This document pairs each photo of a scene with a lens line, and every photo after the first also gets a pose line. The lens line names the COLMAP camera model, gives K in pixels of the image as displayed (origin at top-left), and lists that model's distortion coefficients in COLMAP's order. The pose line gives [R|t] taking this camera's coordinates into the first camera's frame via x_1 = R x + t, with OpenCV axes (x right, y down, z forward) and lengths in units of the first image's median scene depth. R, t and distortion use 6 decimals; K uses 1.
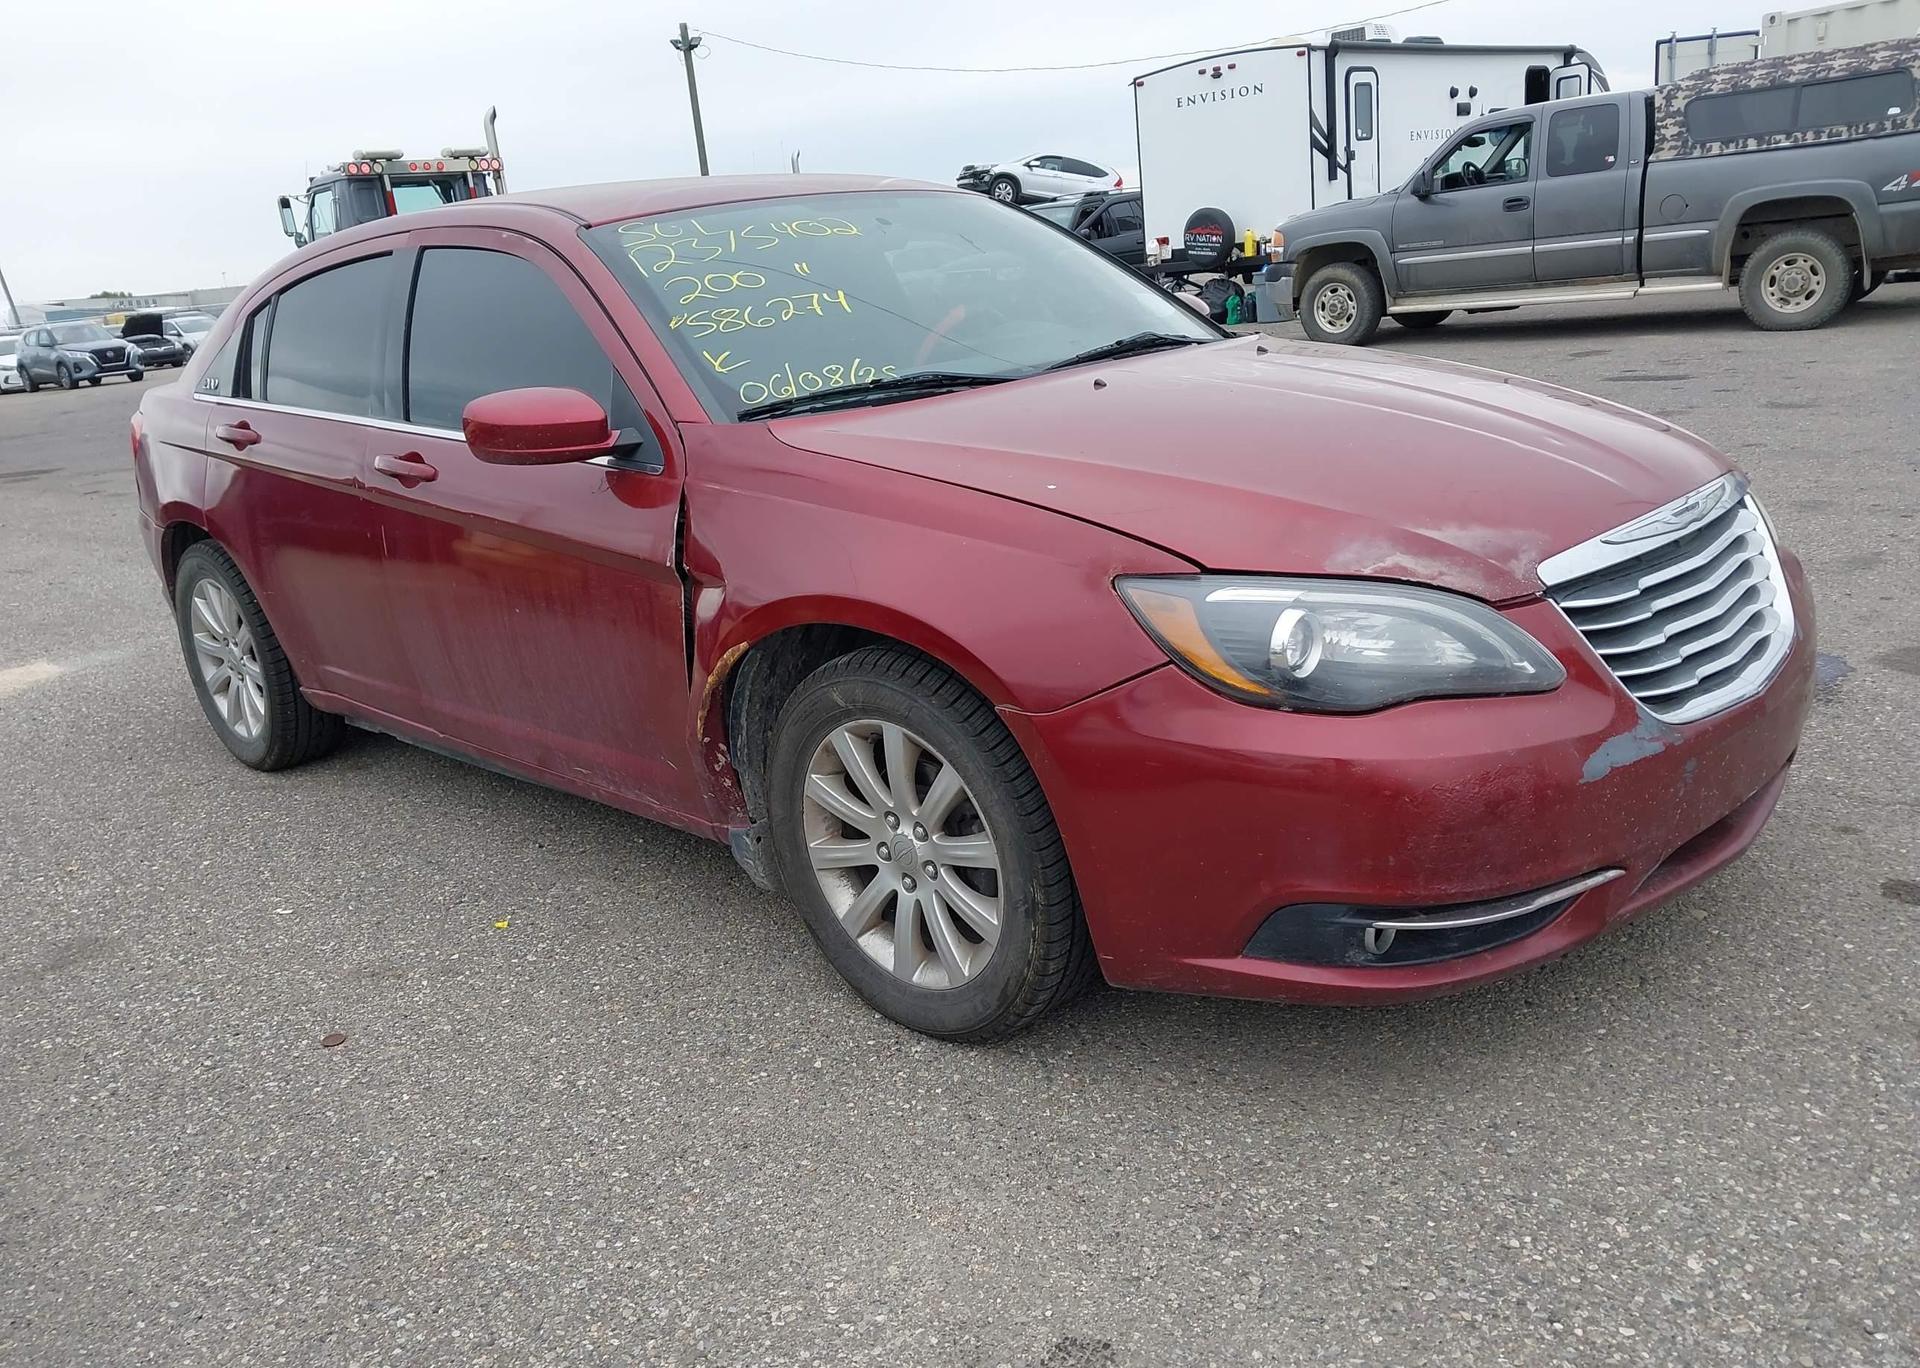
lens RADIAL K [[1553.0, 0, 931.9], [0, 1553.0, 744.0], [0, 0, 1]] dist [0.046789, -0.042750]
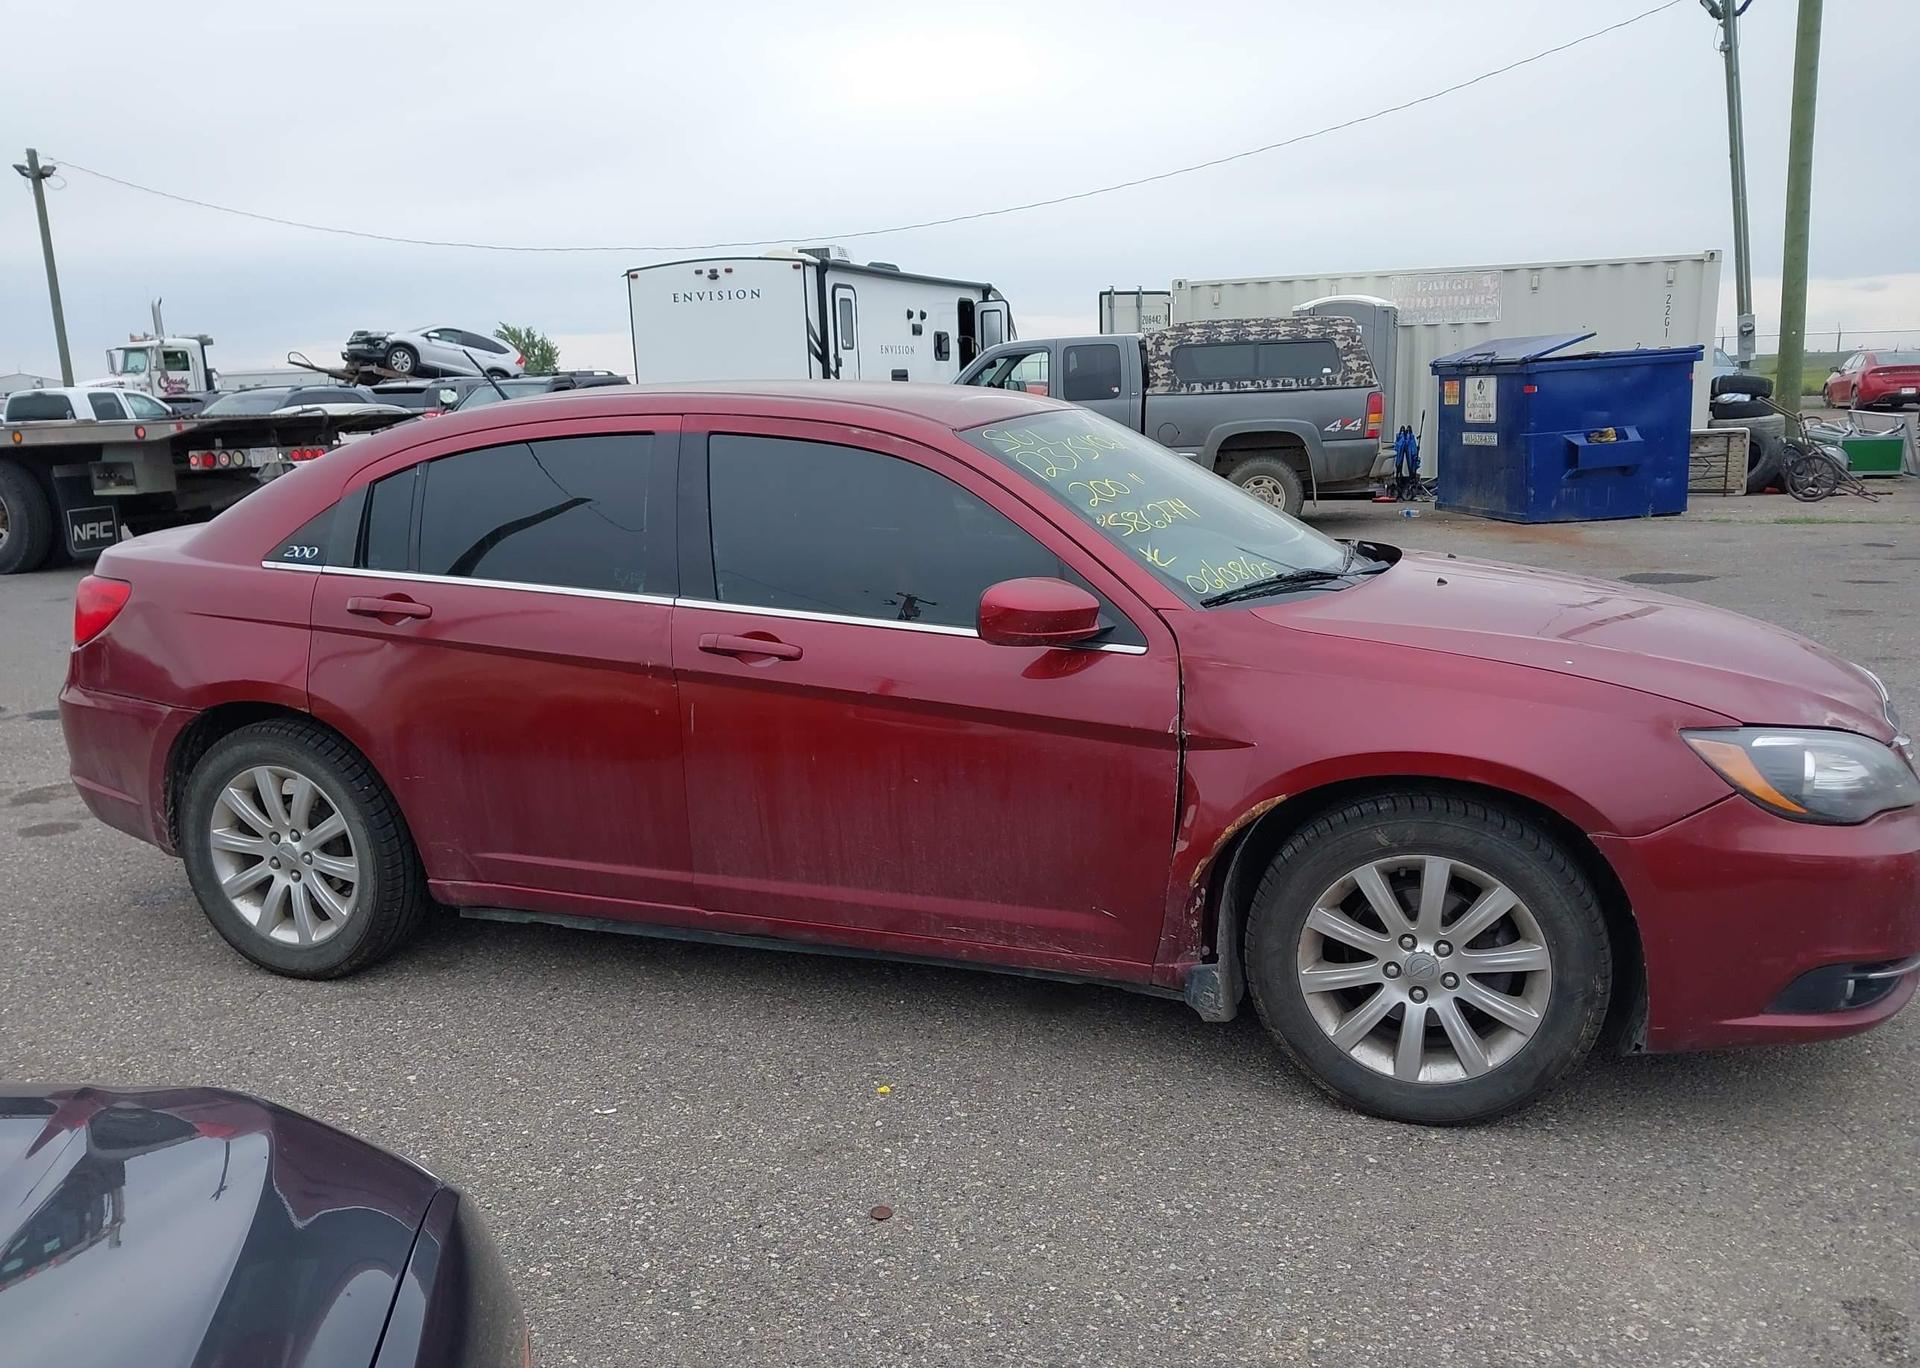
lens RADIAL K [[1561.0, 0, 967.2], [0, 1561.0, 789.6], [0, 0, 1]] dist [0.001454, 0.006205]
pose [[0.905143, -0.035334, 0.423637, -0.189846], [0.069926, 0.995341, -0.066388, -0.002466], [-0.419317, 0.089714, 0.903396, 0.013794]]
